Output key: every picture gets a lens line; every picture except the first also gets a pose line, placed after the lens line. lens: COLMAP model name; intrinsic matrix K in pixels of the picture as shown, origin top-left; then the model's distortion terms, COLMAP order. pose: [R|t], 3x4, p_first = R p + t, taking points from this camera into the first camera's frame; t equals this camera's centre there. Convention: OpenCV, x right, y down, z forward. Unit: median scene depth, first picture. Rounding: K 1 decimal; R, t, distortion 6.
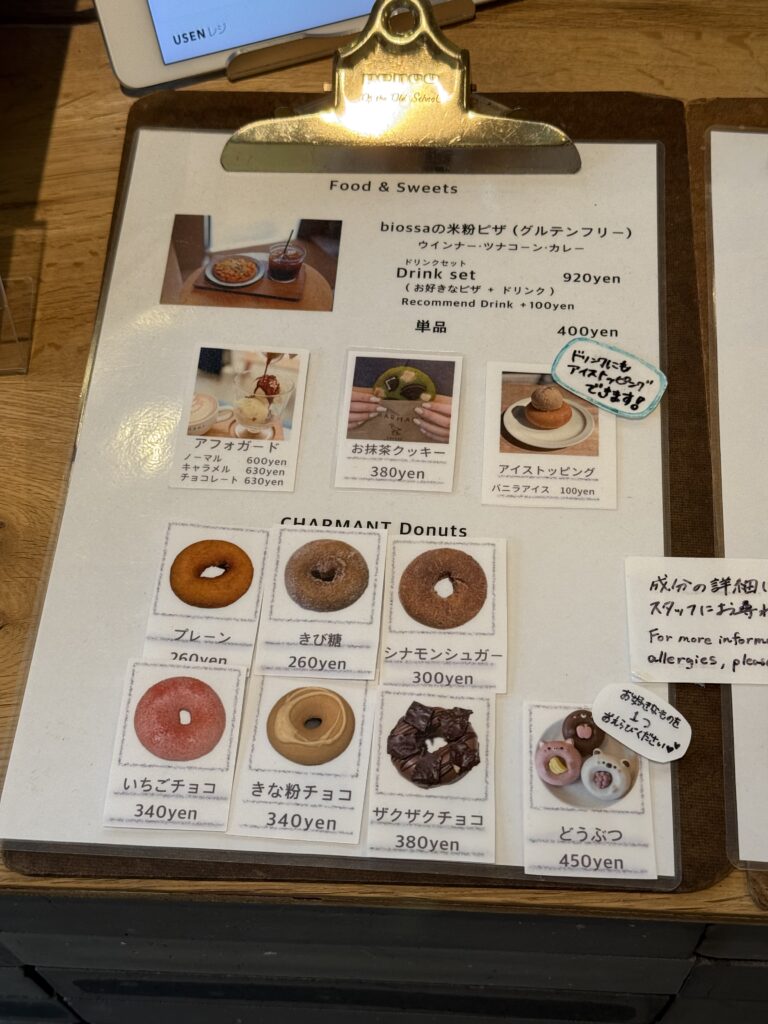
lens RADIAL K [[1434.7, 0, 384.2], [0, 1434.7, 513.2], [0, 0, 1]] dist [0.099405, 0.000000]
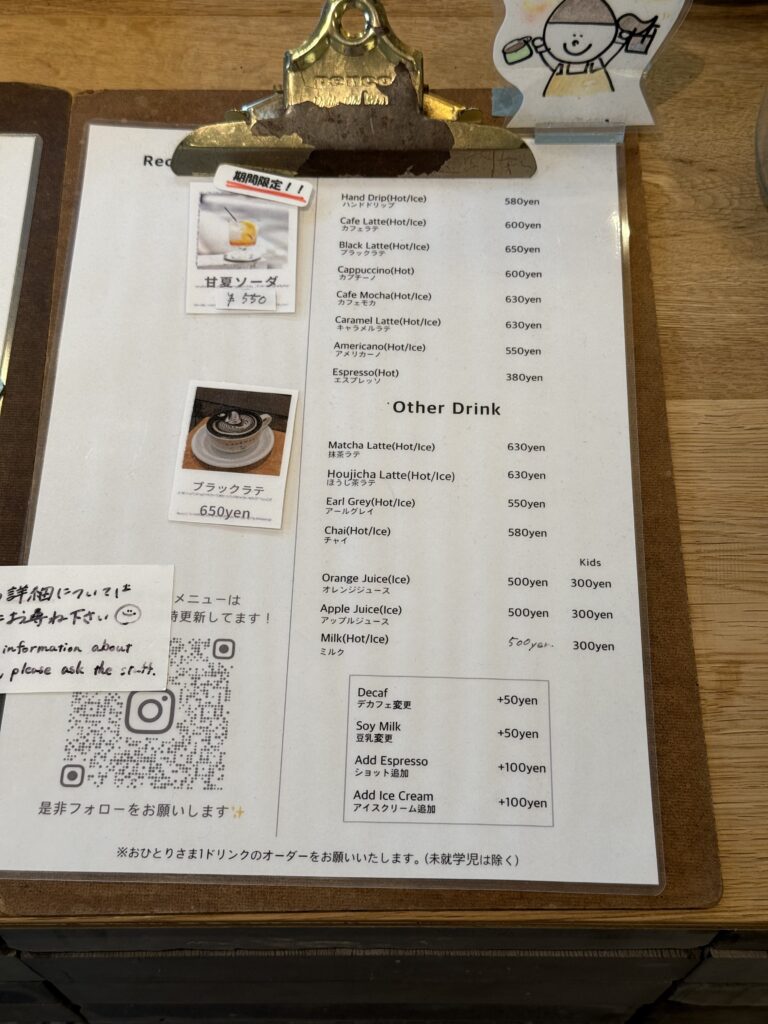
lens RADIAL K [[1434.7, 0, 383.8], [0, 1434.7, 510.8], [0, 0, 1]] dist [0.099405, 0.000000]
pose [[0.999384, -0.029379, 0.019204, 0.395719], [0.028352, 0.998258, 0.051748, -0.044397], [-0.020690, -0.051171, 0.998476, -0.009868]]
